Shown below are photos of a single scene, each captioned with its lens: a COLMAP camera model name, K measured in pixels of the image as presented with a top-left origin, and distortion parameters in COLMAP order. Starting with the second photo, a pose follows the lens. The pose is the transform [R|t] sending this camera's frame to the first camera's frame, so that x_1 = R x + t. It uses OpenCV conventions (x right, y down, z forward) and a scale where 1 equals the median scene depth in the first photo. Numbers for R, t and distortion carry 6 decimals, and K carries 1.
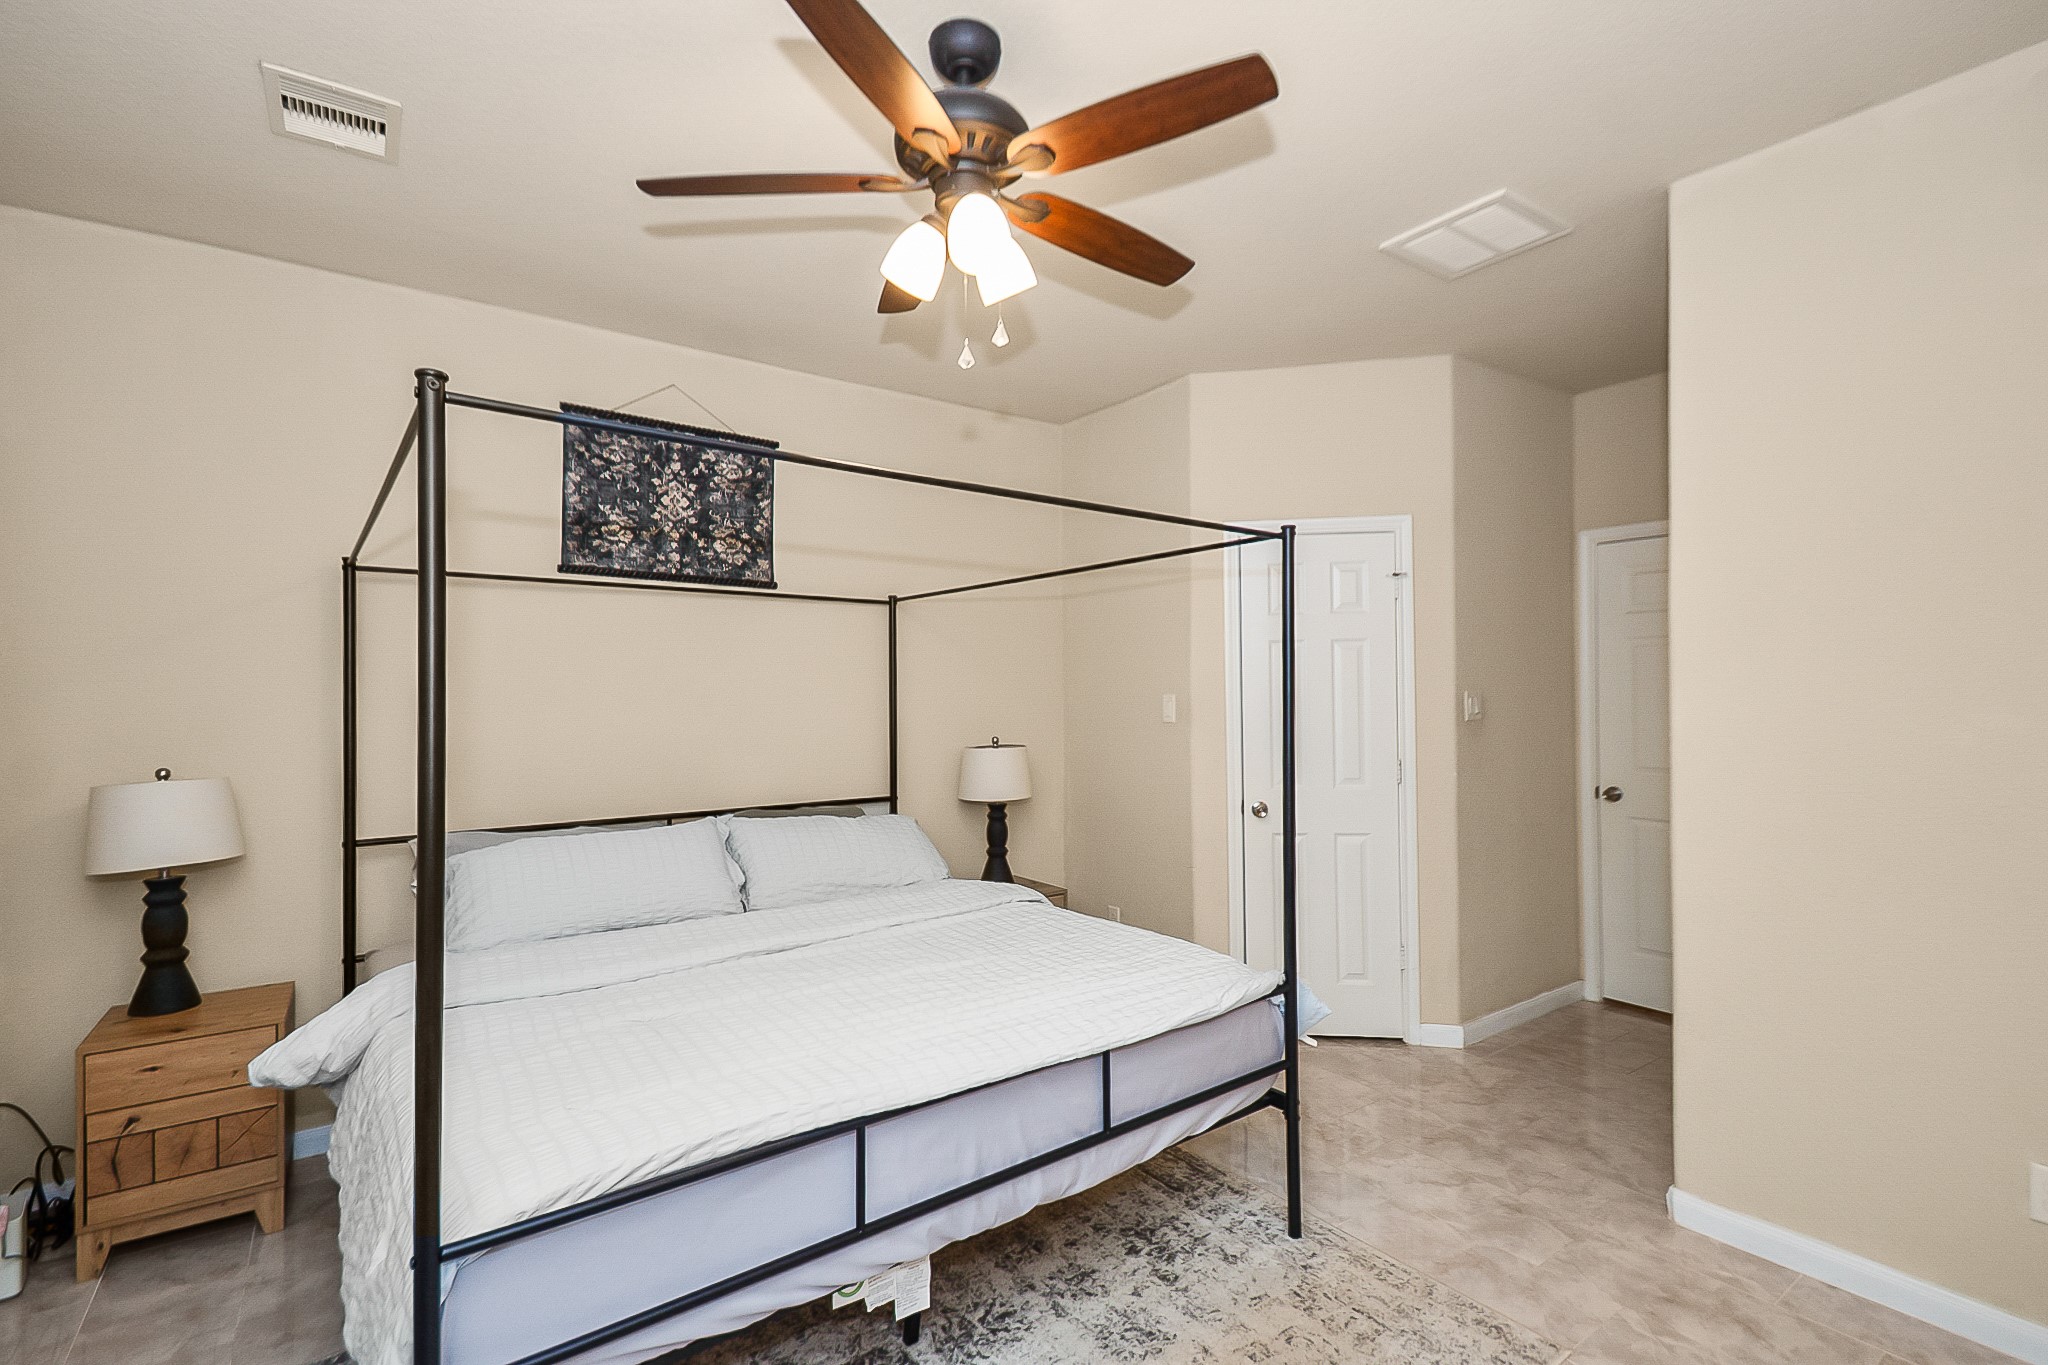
lens RADIAL K [[923.4, 0, 1012.3], [0, 923.4, 695.1], [0, 0, 1]] dist [0.026958, -0.009366]
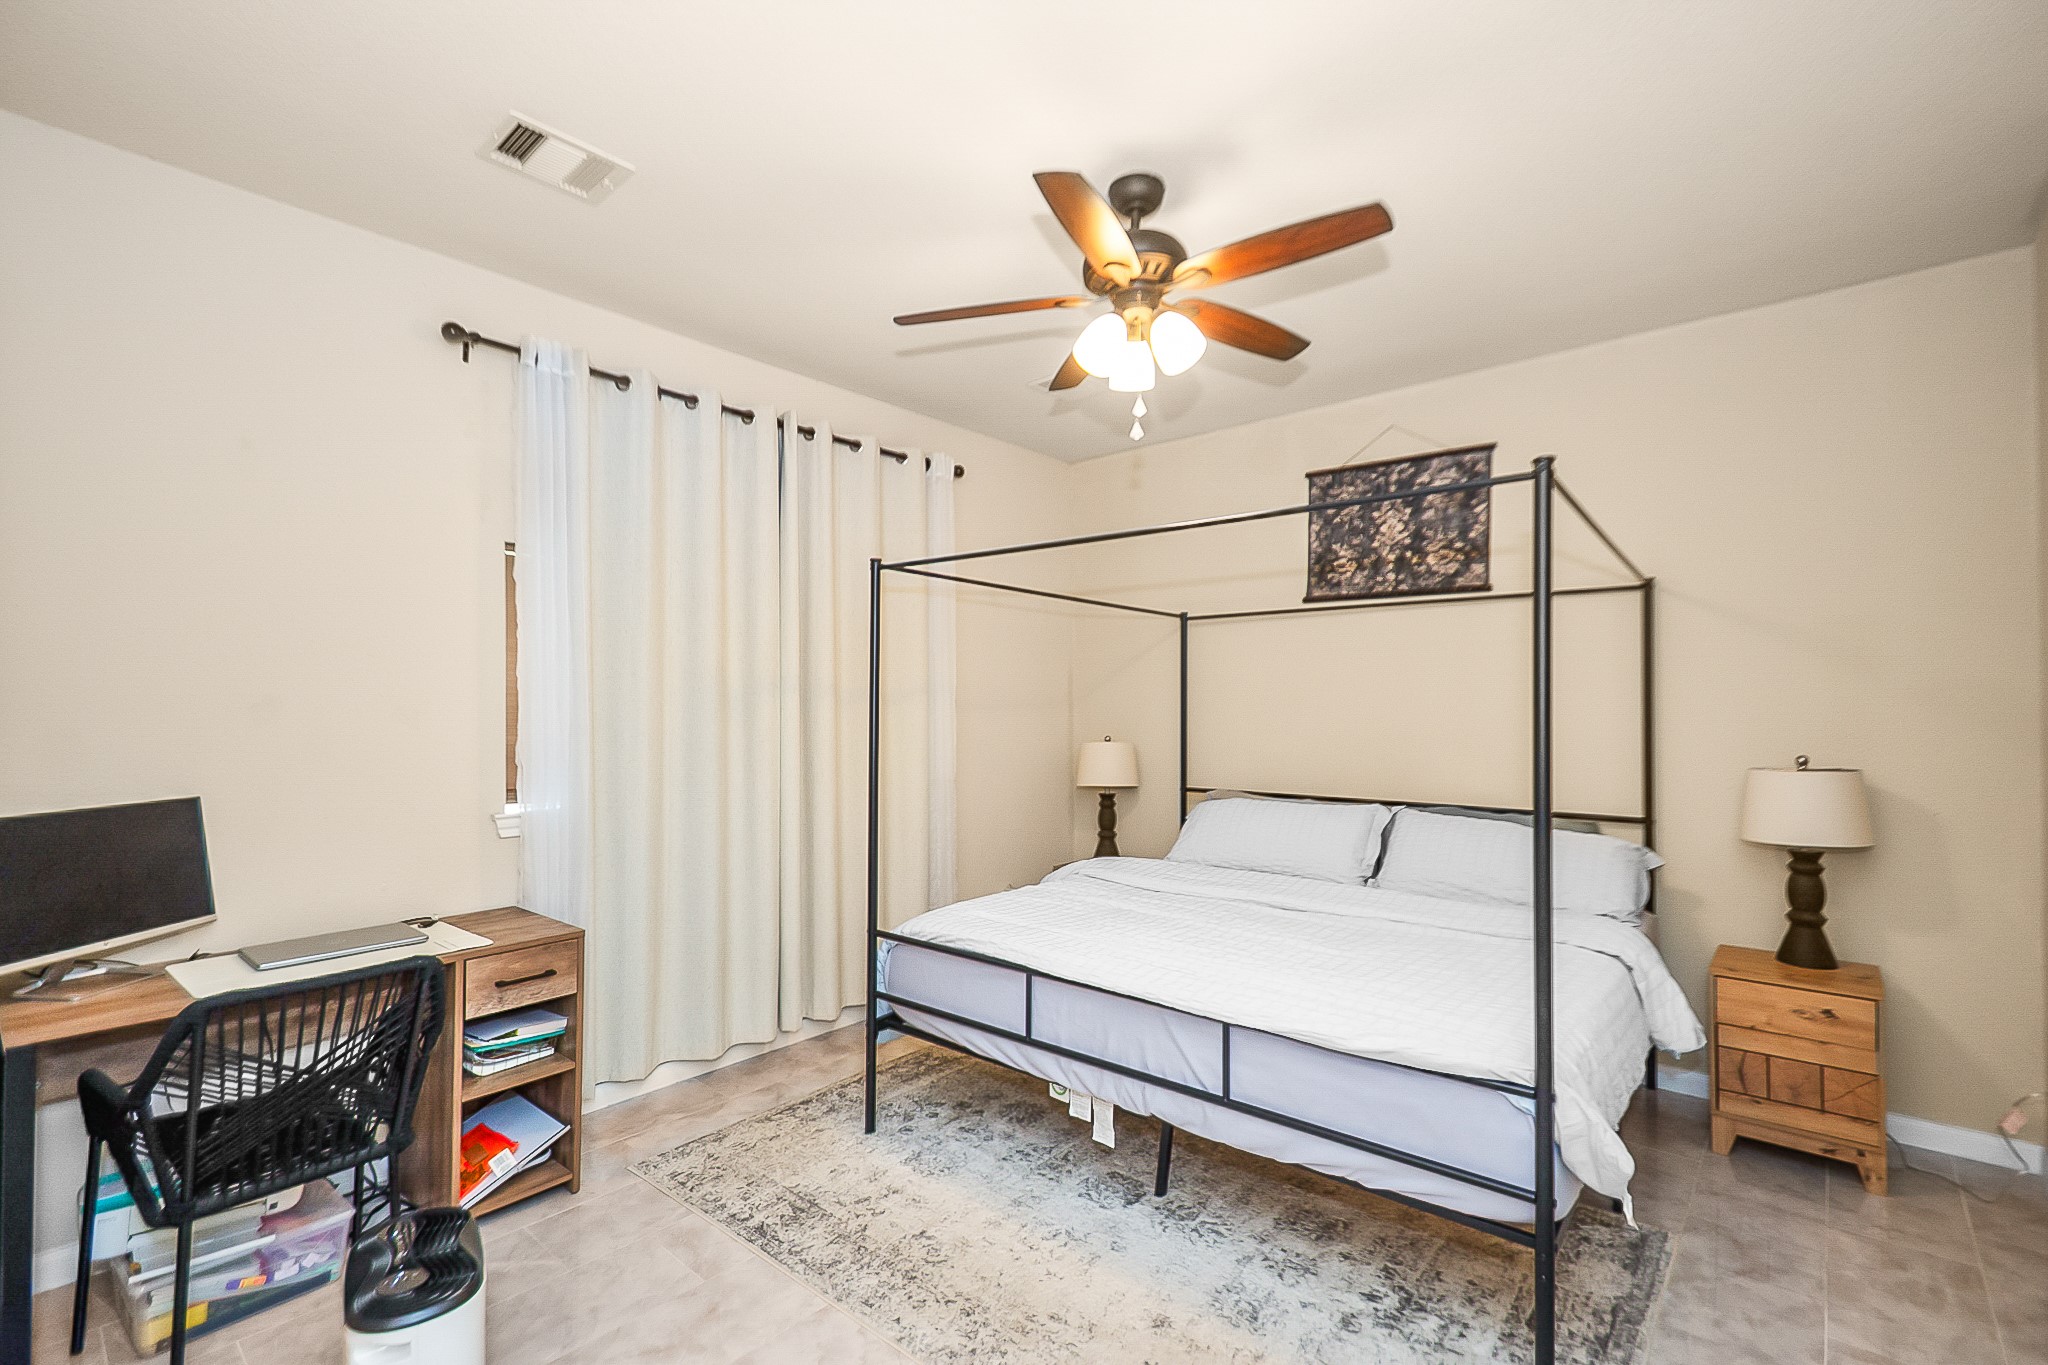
lens RADIAL K [[923.4, 0, 1035.9], [0, 923.4, 690.1], [0, 0, 1]] dist [0.026958, -0.009366]
pose [[0.228862, -0.008397, -0.973423, 0.653924], [0.001139, 0.999964, -0.008358, 0.000447], [0.973458, 0.000804, 0.228863, 0.313990]]
